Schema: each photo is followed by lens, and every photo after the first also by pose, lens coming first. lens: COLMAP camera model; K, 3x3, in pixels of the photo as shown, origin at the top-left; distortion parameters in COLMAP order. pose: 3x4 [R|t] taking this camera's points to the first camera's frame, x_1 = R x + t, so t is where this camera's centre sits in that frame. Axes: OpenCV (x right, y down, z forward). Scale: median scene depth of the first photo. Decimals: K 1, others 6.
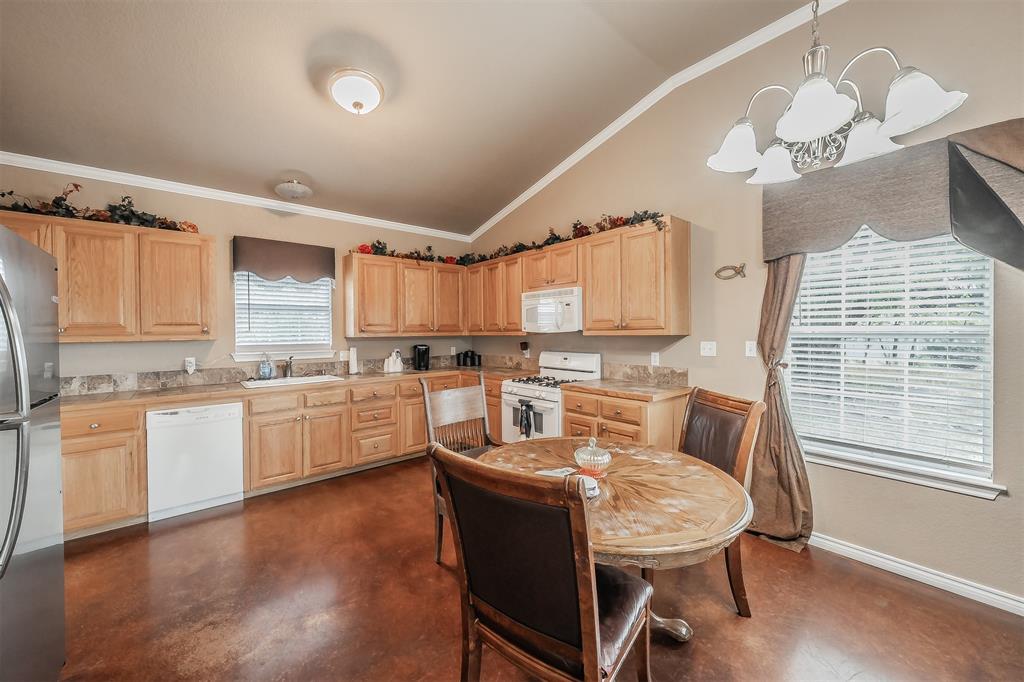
lens RADIAL K [[388.4, 0, 496.1], [0, 388.4, 334.6], [0, 0, 1]] dist [0.001319, 0.000165]
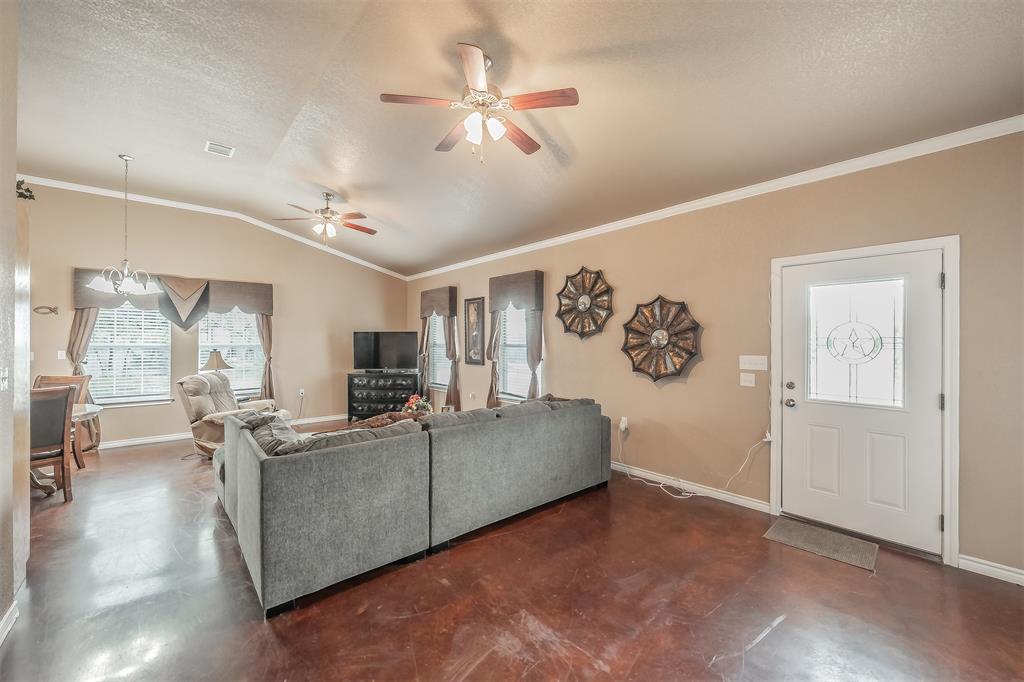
lens RADIAL K [[403.8, 0, 512.0], [0, 403.8, 341.0], [0, 0, 1]] dist [-0.004858, -0.000211]
pose [[-0.050595, 0.014631, 0.998612, -0.989271], [0.008961, 0.999859, -0.014195, 0.013032], [-0.998679, 0.008231, -0.050719, -0.746233]]
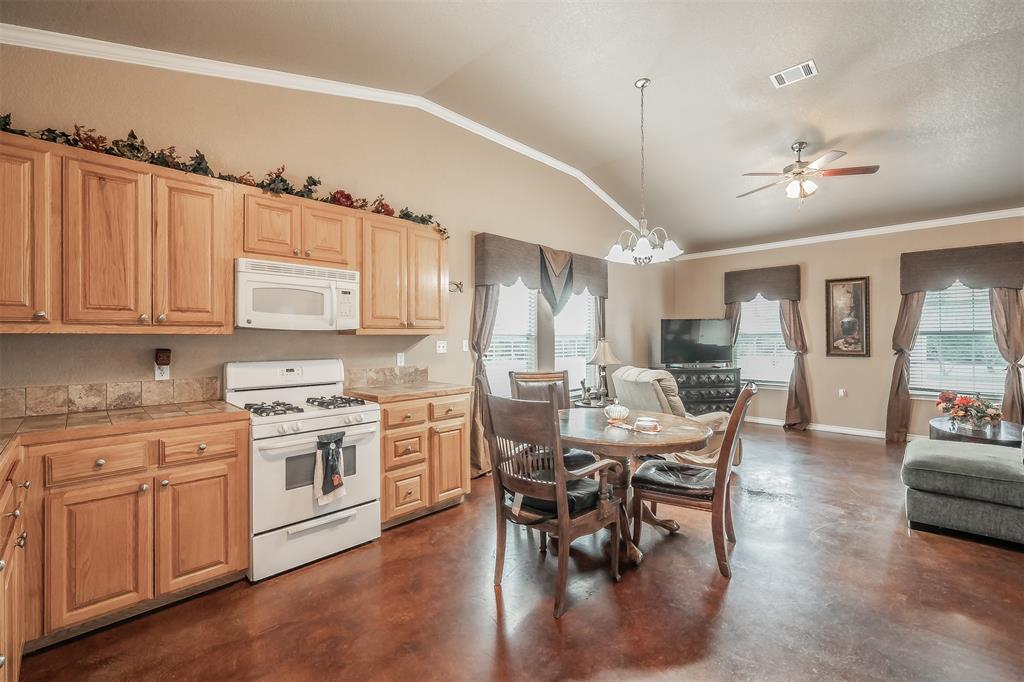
lens RADIAL K [[437.0, 0, 512.0], [0, 437.0, 341.0], [0, 0, 1]] dist [-0.000308, -0.000113]
pose [[-0.127308, 0.009186, 0.991821, -0.675080], [0.015478, 0.999854, -0.007274, 0.025741], [-0.991742, 0.014426, -0.127432, 0.792538]]
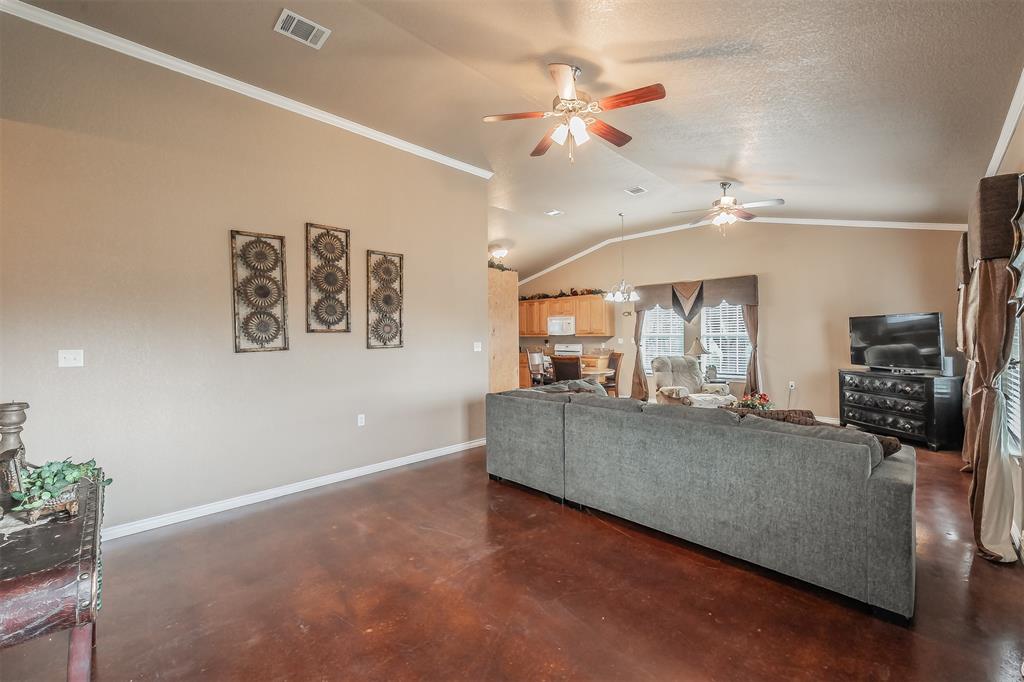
lens RADIAL K [[415.0, 0, 512.0], [0, 415.0, 341.0], [0, 0, 1]] dist [0.000718, 0.000038]
pose [[0.993697, 0.000923, 0.112098, -0.461169], [-0.001410, 0.999990, 0.004264, 0.020967], [-0.112092, -0.004396, 0.993688, -1.540636]]
